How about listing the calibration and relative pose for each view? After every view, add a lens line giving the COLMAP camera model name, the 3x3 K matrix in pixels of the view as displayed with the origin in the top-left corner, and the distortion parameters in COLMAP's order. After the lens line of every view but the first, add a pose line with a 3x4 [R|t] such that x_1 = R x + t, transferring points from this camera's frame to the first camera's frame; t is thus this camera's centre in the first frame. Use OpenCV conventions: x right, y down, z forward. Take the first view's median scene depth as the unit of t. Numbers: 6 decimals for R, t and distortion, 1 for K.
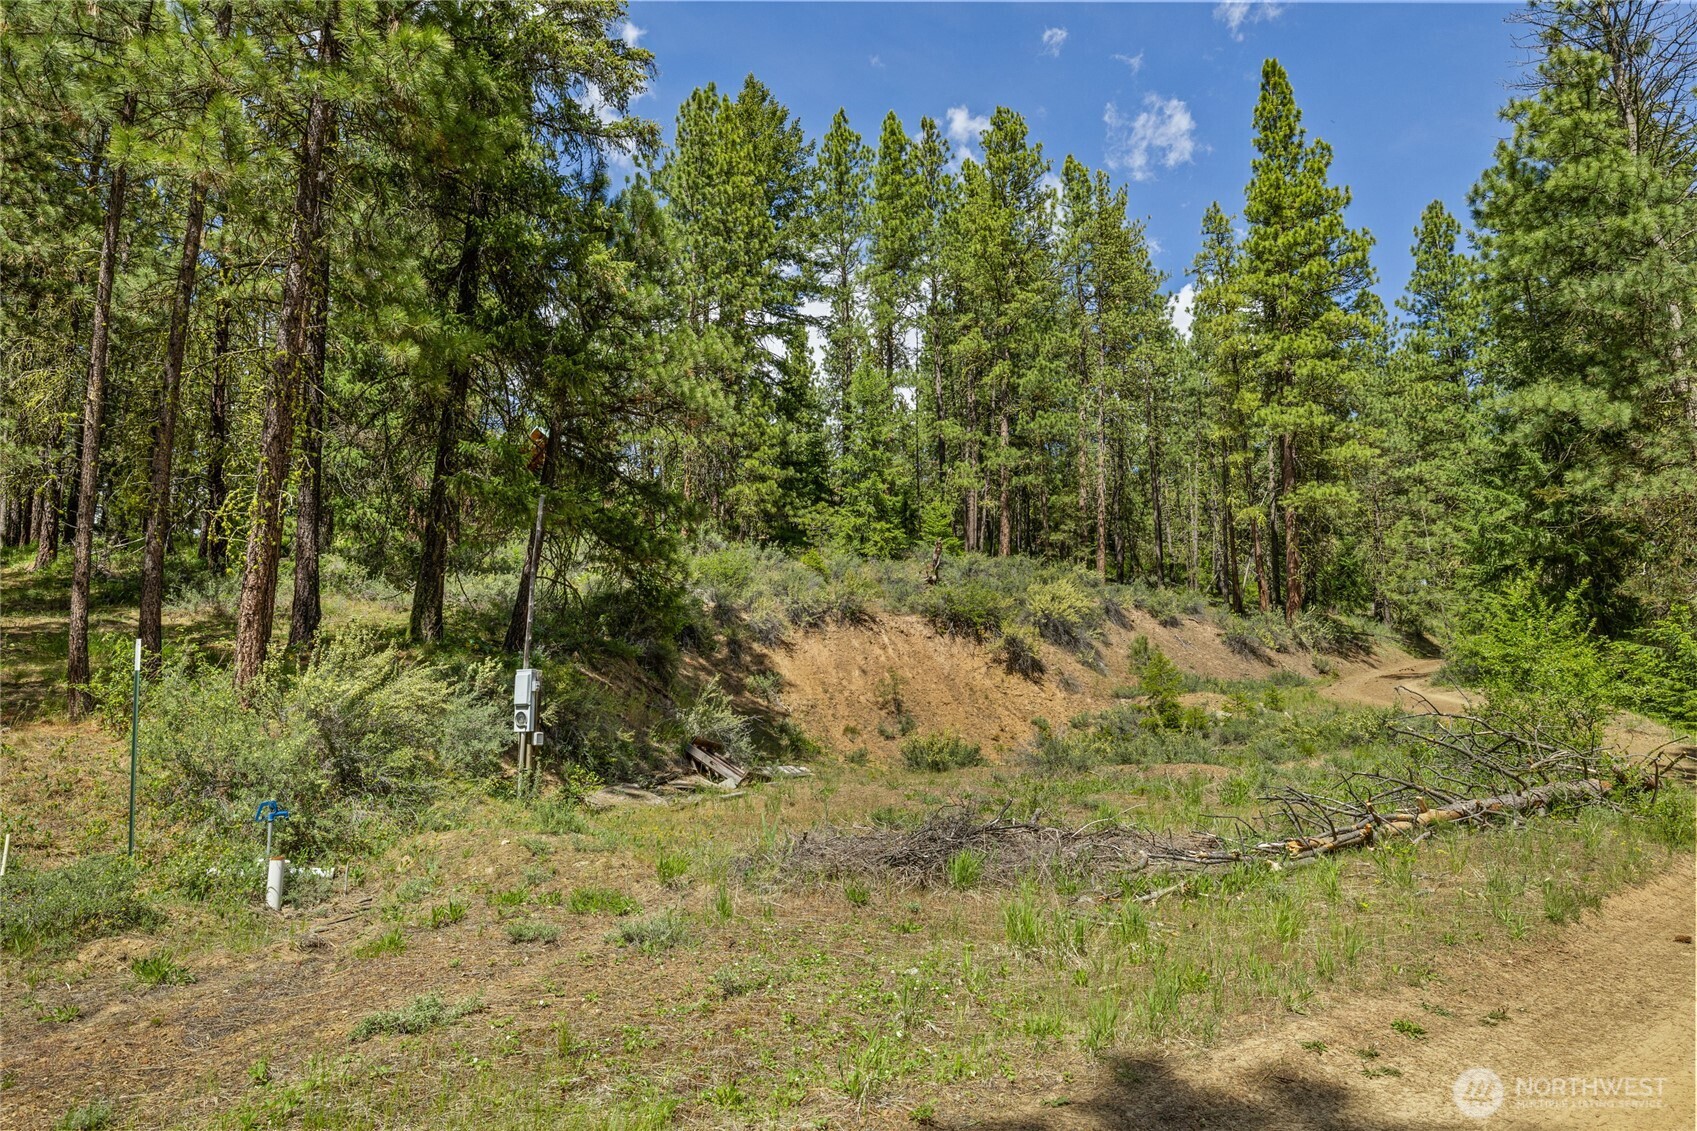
lens RADIAL K [[966.6, 0, 840.7], [0, 966.6, 564.5], [0, 0, 1]] dist [-0.000152, -0.000809]
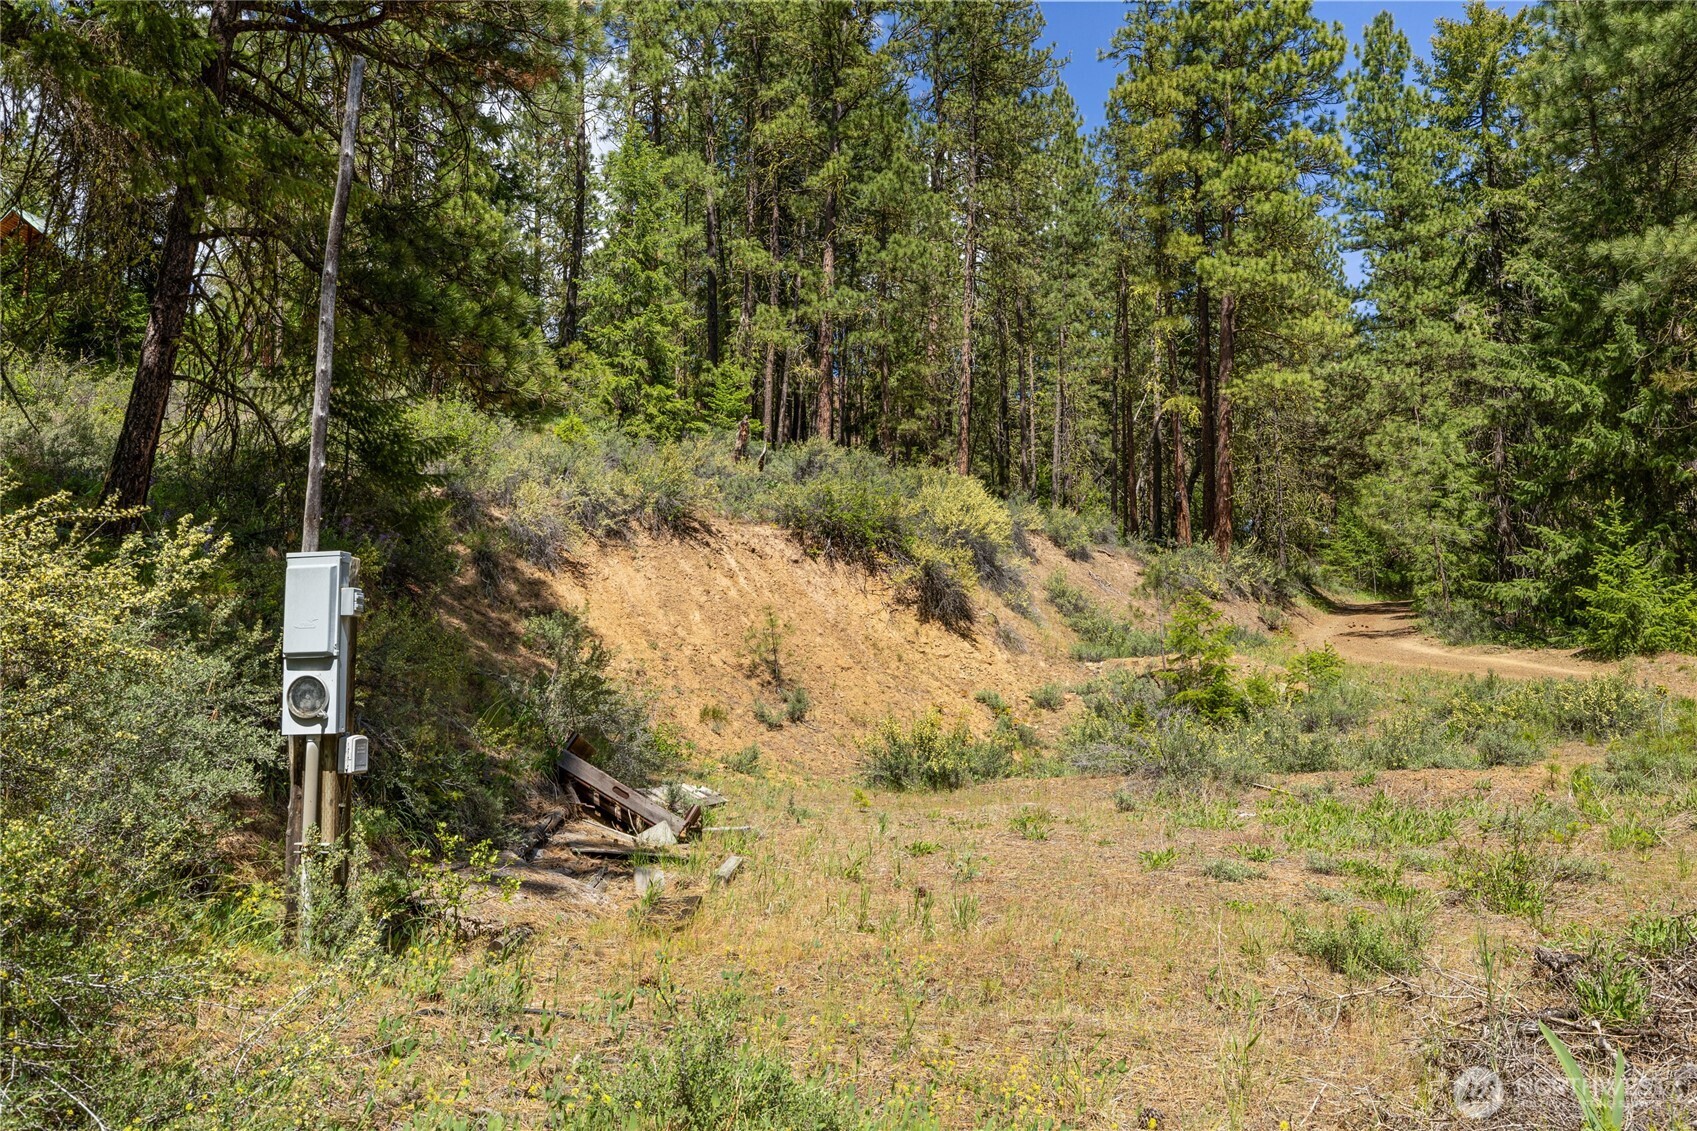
lens RADIAL K [[1311.0, 0, 848.1], [0, 1311.0, 549.4], [0, 0, 1]] dist [-0.018837, 0.013465]
pose [[0.960021, 0.026943, 0.278628, -0.105752], [-0.040337, 0.998284, 0.042451, 0.031282], [-0.277006, -0.051993, 0.959460, 0.196587]]
